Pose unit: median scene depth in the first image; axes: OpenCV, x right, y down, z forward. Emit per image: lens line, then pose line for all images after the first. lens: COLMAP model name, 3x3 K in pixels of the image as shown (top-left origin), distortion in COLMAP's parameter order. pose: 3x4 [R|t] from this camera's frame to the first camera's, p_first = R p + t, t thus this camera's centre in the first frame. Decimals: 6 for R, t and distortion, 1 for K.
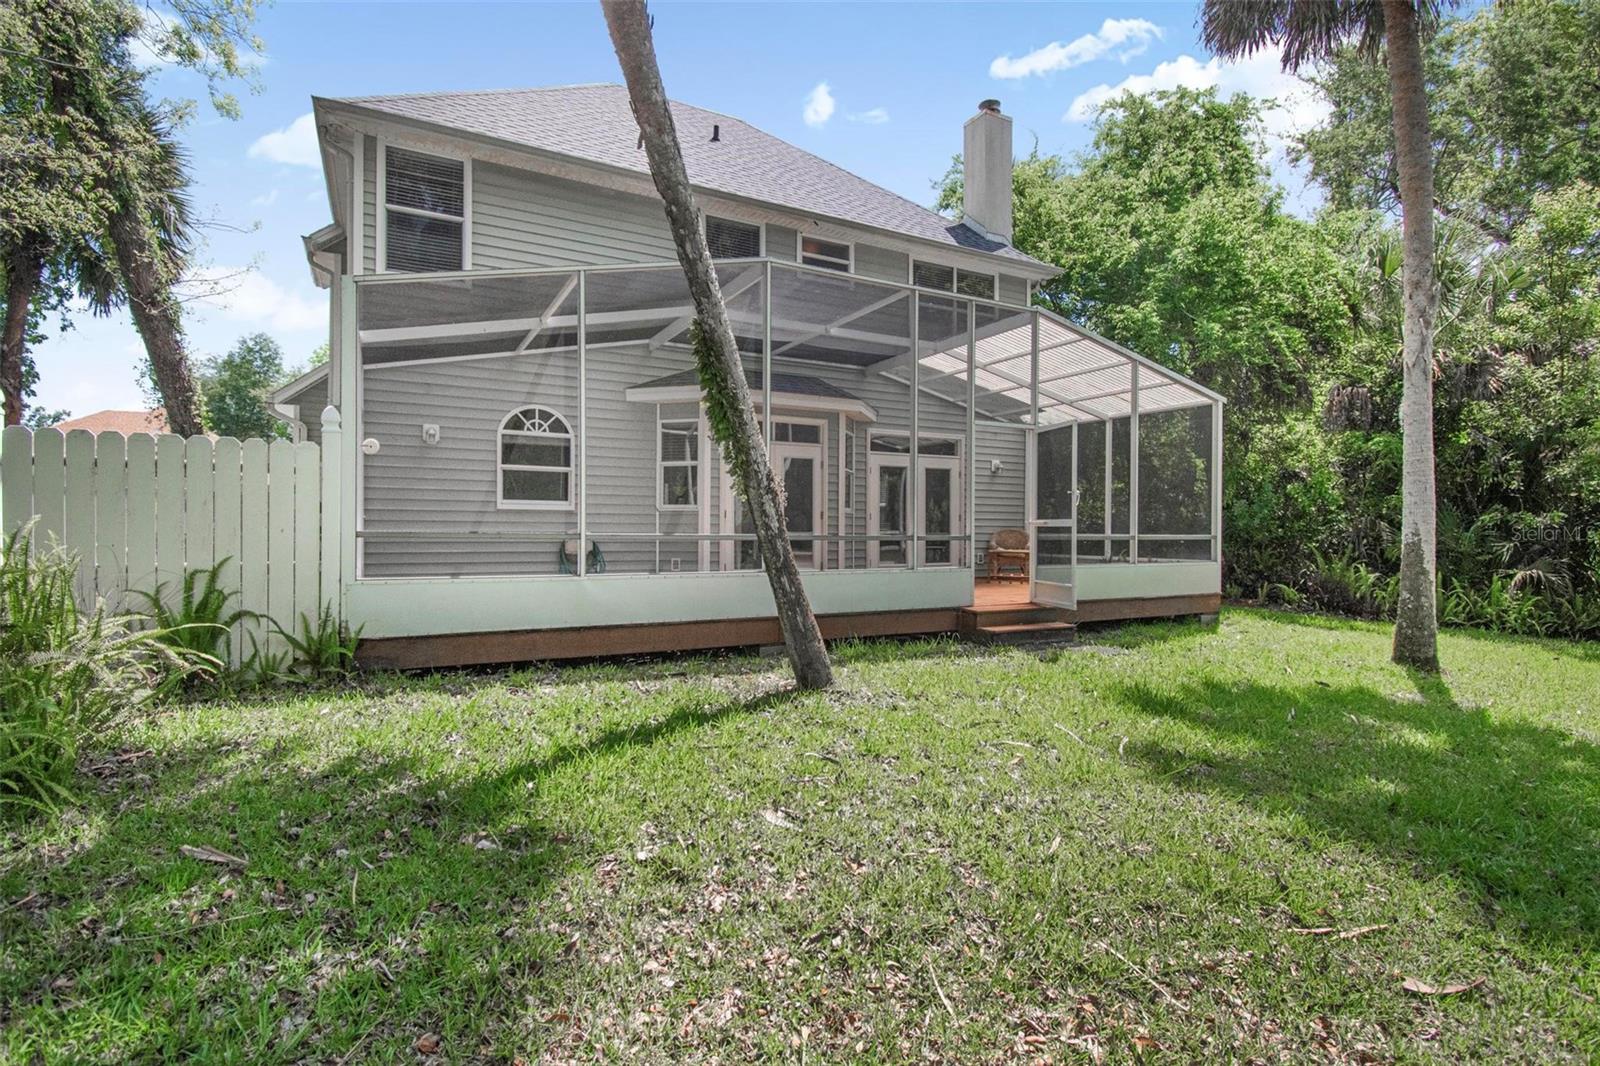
lens RADIAL K [[746.0, 0, 800.0], [0, 746.0, 533.0], [0, 0, 1]] dist [0.001426, 0.000055]
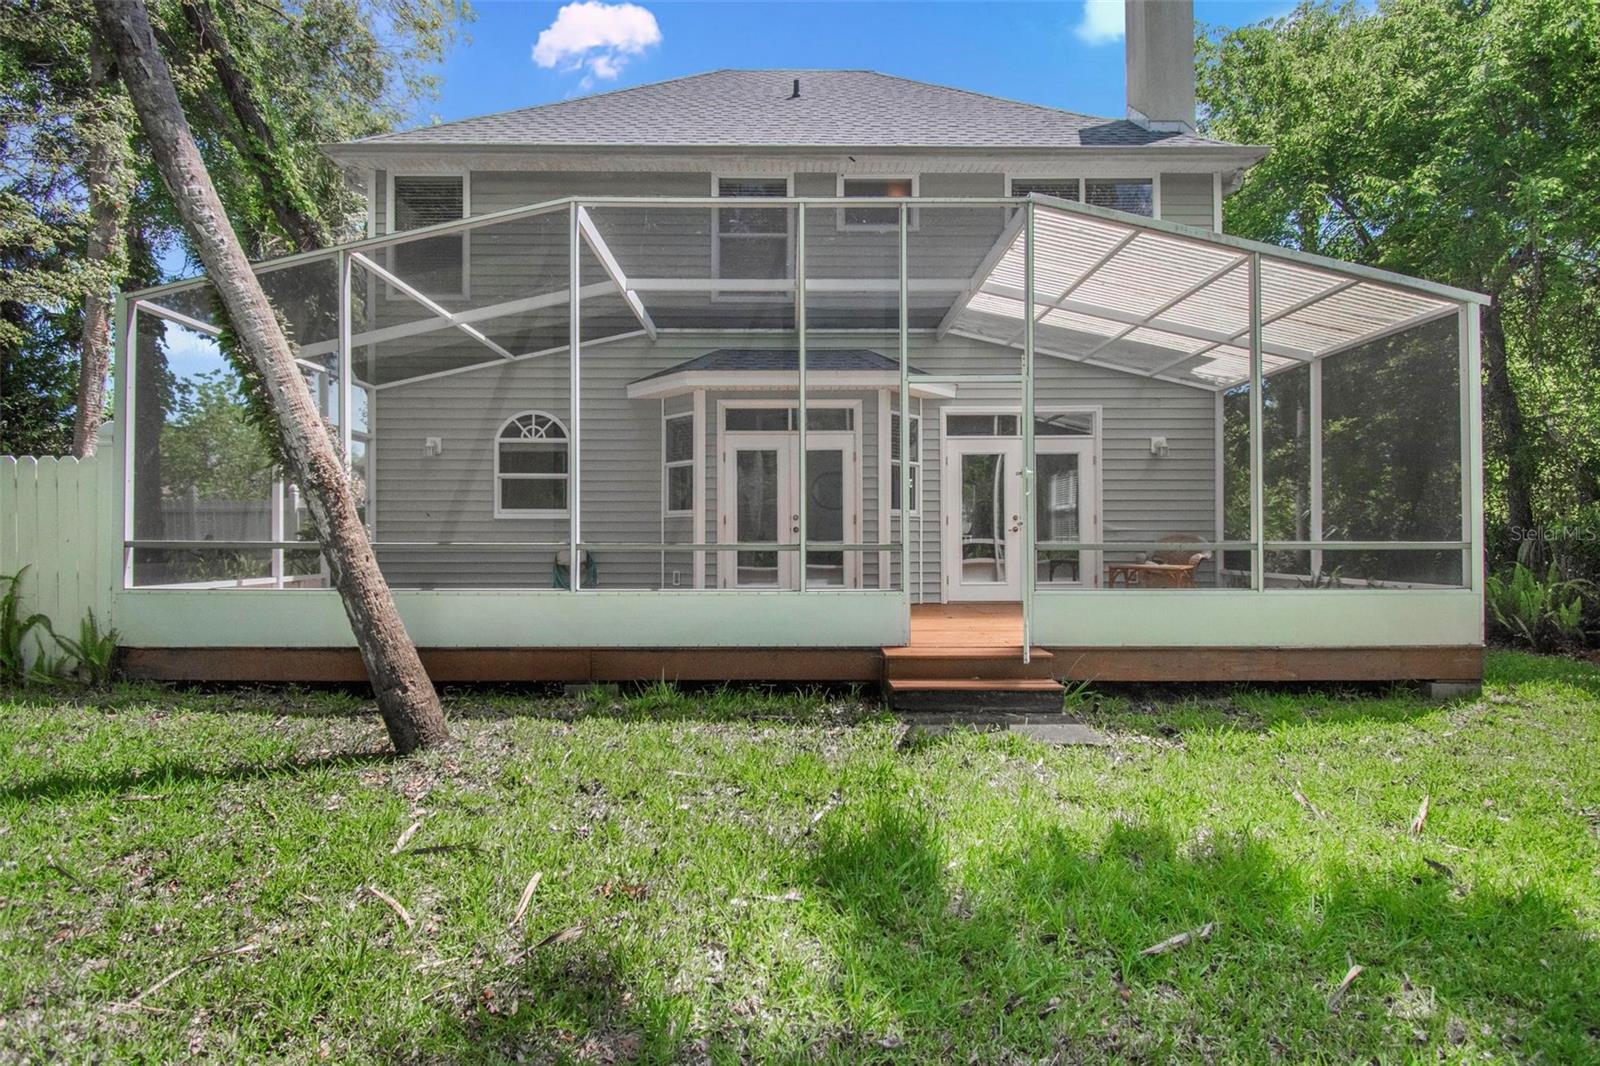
lens RADIAL K [[766.3, 0, 800.0], [0, 766.3, 533.0], [0, 0, 1]] dist [0.000146, 0.000002]
pose [[0.888590, -0.010422, -0.458584, 0.393194], [0.003968, 0.999879, -0.015035, 0.003129], [0.458685, 0.011540, 0.888524, 0.270569]]
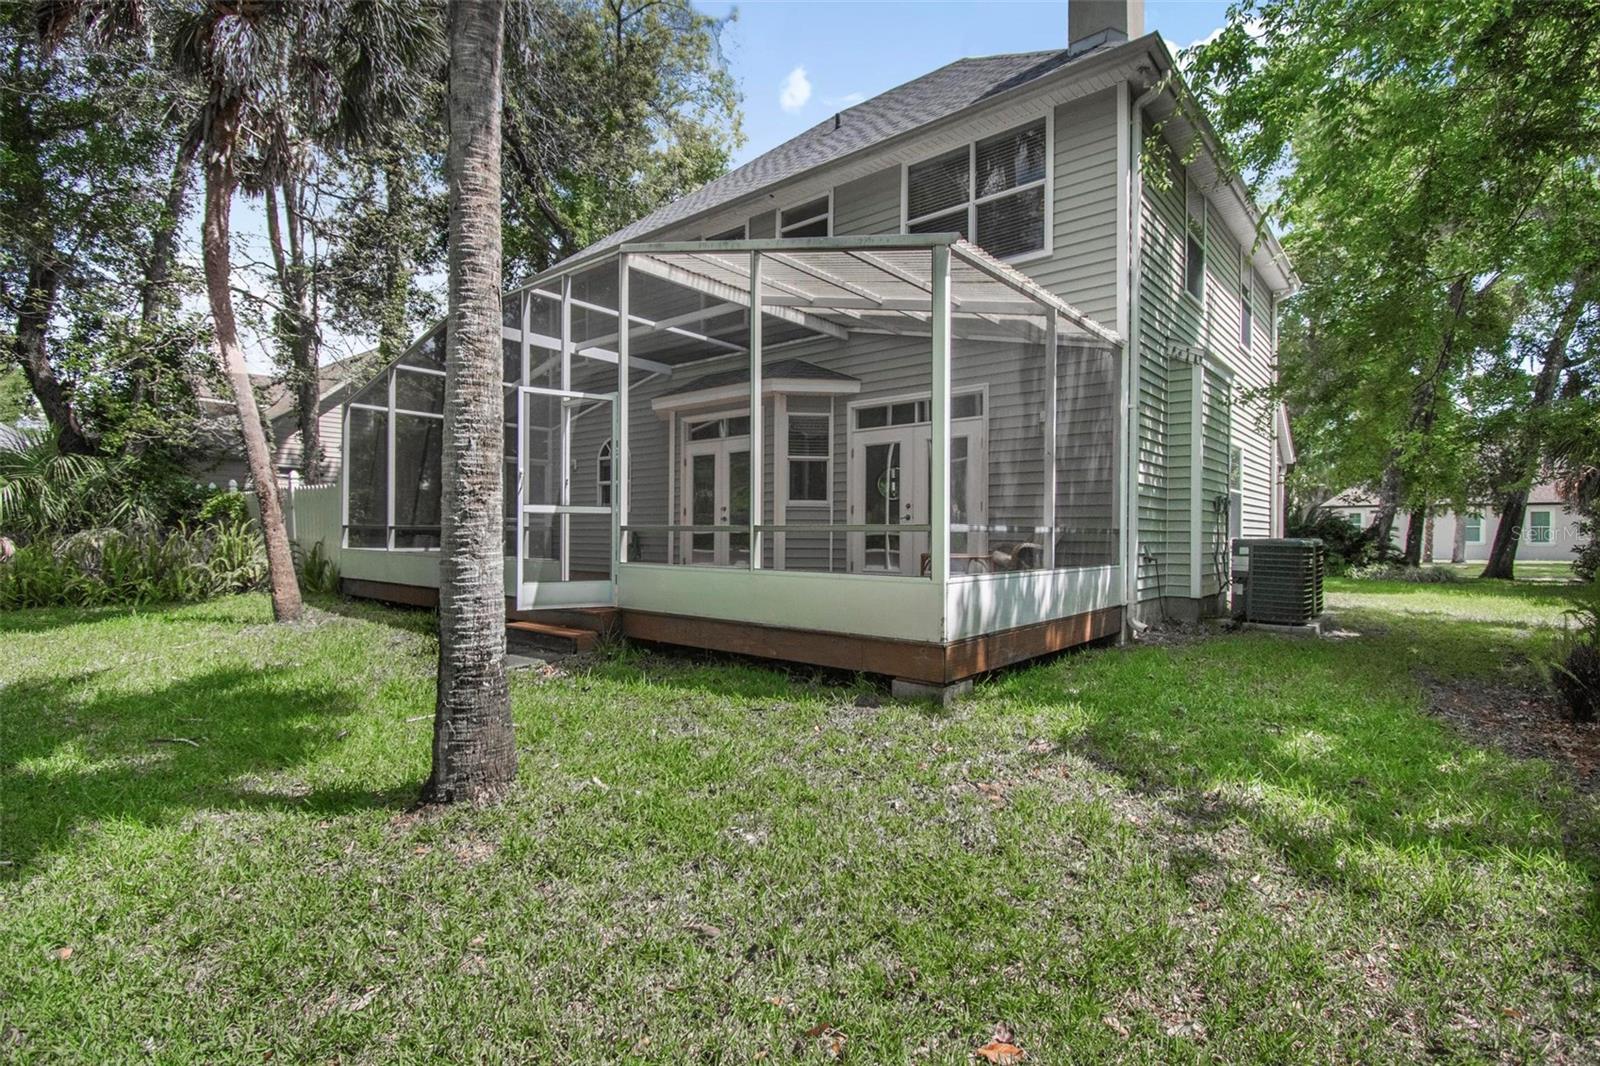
lens RADIAL K [[766.3, 0, 800.0], [0, 766.3, 533.0], [0, 0, 1]] dist [0.000146, 0.000002]
pose [[0.379359, -0.000461, -0.925249, 1.041112], [-0.006467, 0.999974, -0.003150, 0.010003], [0.925227, 0.007178, 0.379346, 0.755766]]
